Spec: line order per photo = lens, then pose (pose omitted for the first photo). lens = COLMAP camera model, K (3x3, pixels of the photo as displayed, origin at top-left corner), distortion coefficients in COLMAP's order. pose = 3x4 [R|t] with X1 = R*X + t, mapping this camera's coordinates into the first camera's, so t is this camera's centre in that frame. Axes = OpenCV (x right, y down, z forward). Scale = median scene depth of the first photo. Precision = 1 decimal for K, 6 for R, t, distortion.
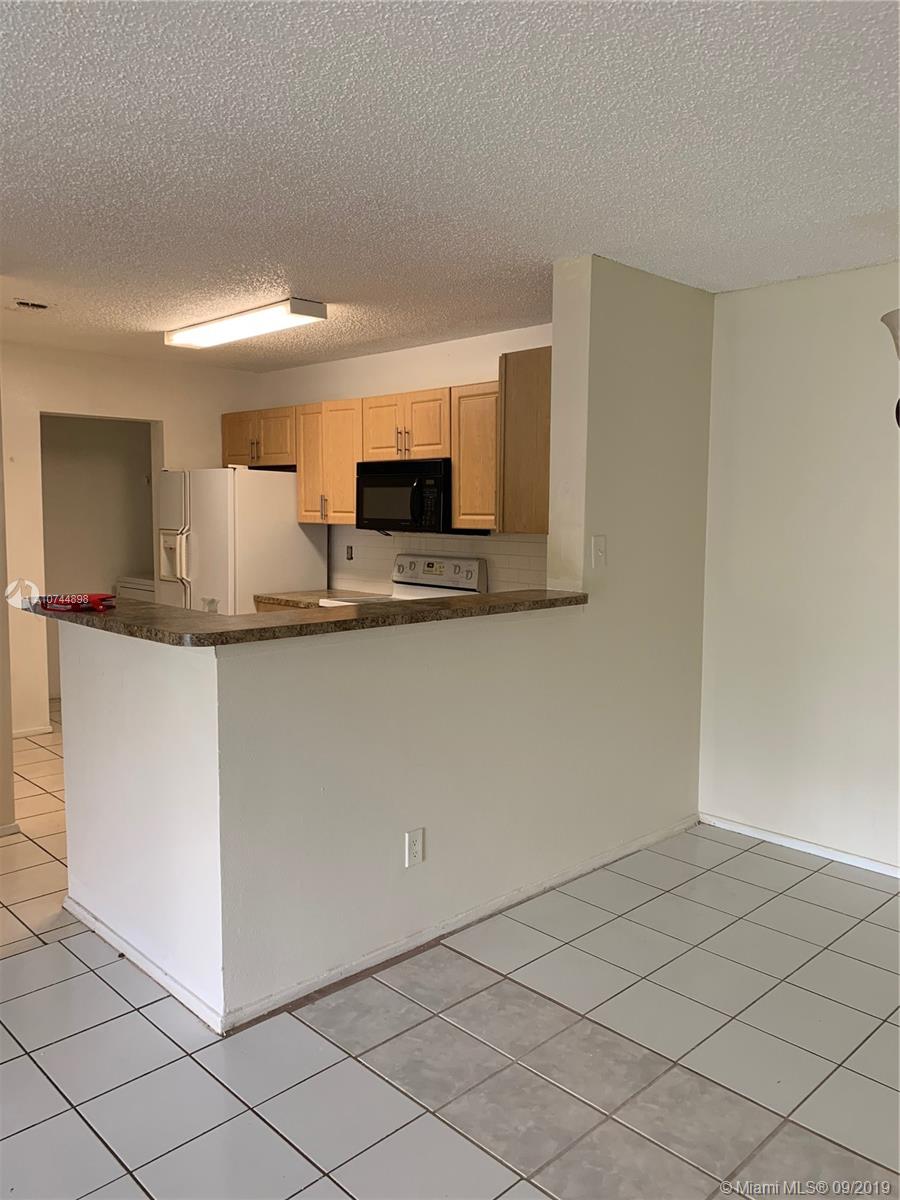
lens RADIAL K [[902.2, 0, 442.9], [0, 902.2, 595.3], [0, 0, 1]] dist [0.138735, -0.291312]
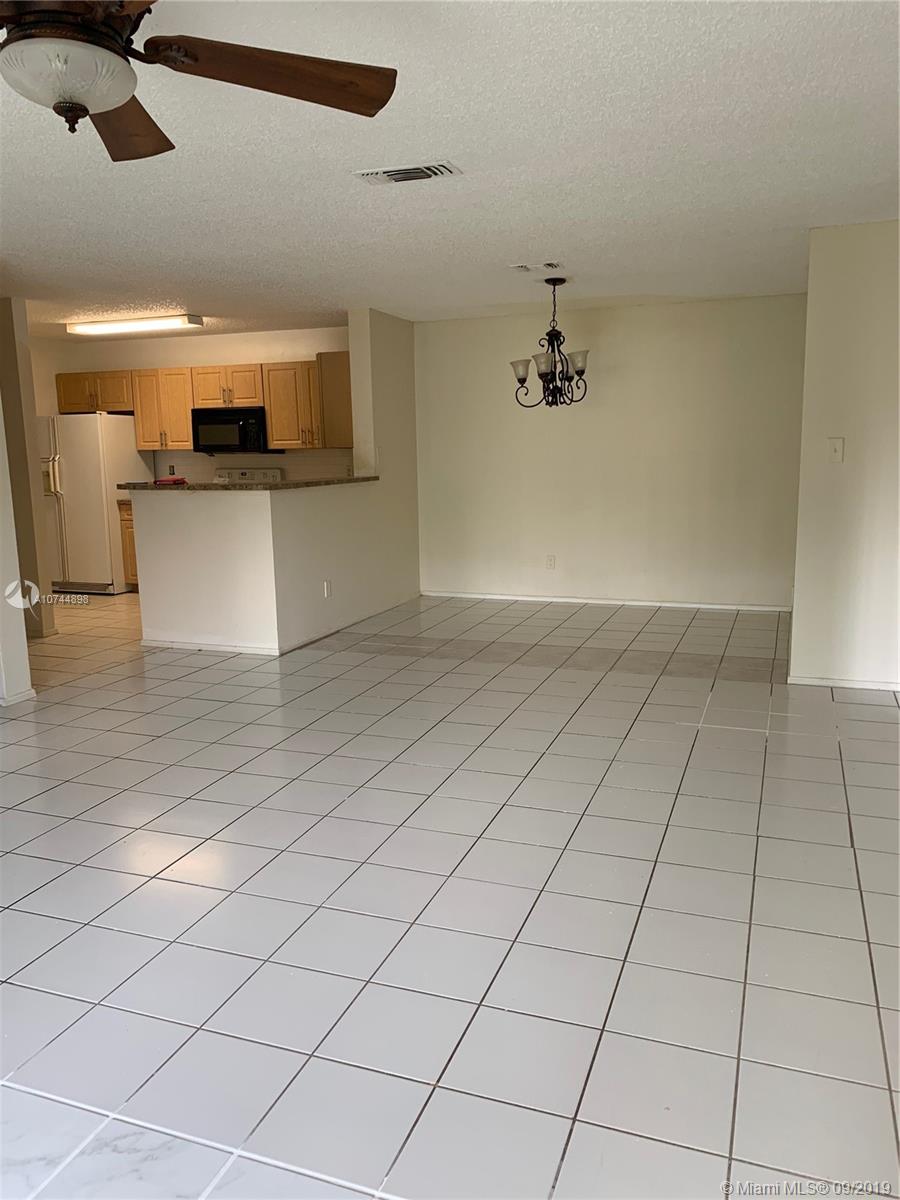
lens RADIAL K [[902.2, 0, 442.9], [0, 902.2, 595.3], [0, 0, 1]] dist [0.138735, -0.291312]
pose [[0.902502, -0.094428, 0.420207, -0.388622], [0.067768, 0.994650, 0.077968, 0.077700], [-0.425321, -0.041890, 0.904073, -0.607732]]
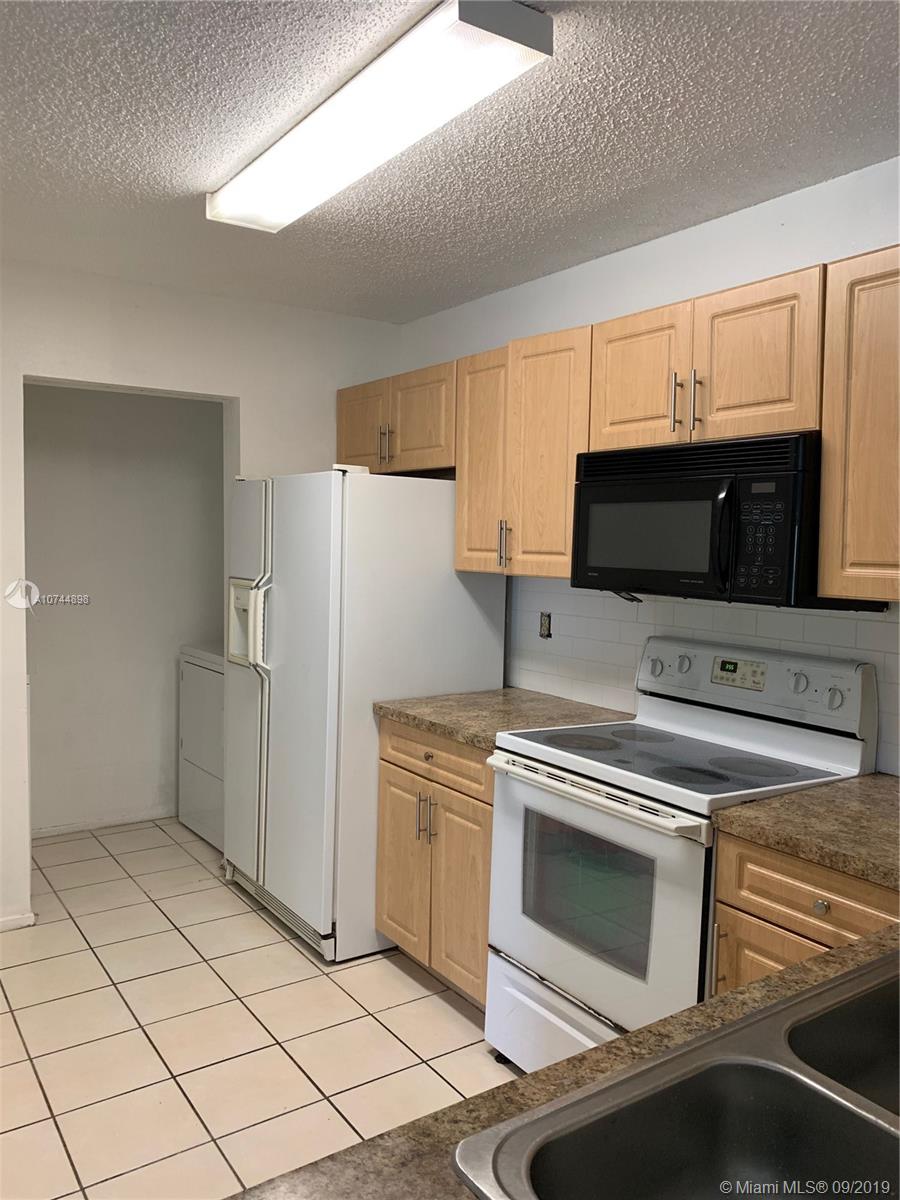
lens RADIAL K [[902.2, 0, 442.9], [0, 902.2, 595.3], [0, 0, 1]] dist [0.138735, -0.291312]
pose [[0.986286, 0.019468, -0.163893, -0.083563], [-0.025390, 0.999095, -0.034115, -0.050140], [0.163081, 0.037808, 0.985888, 0.495635]]
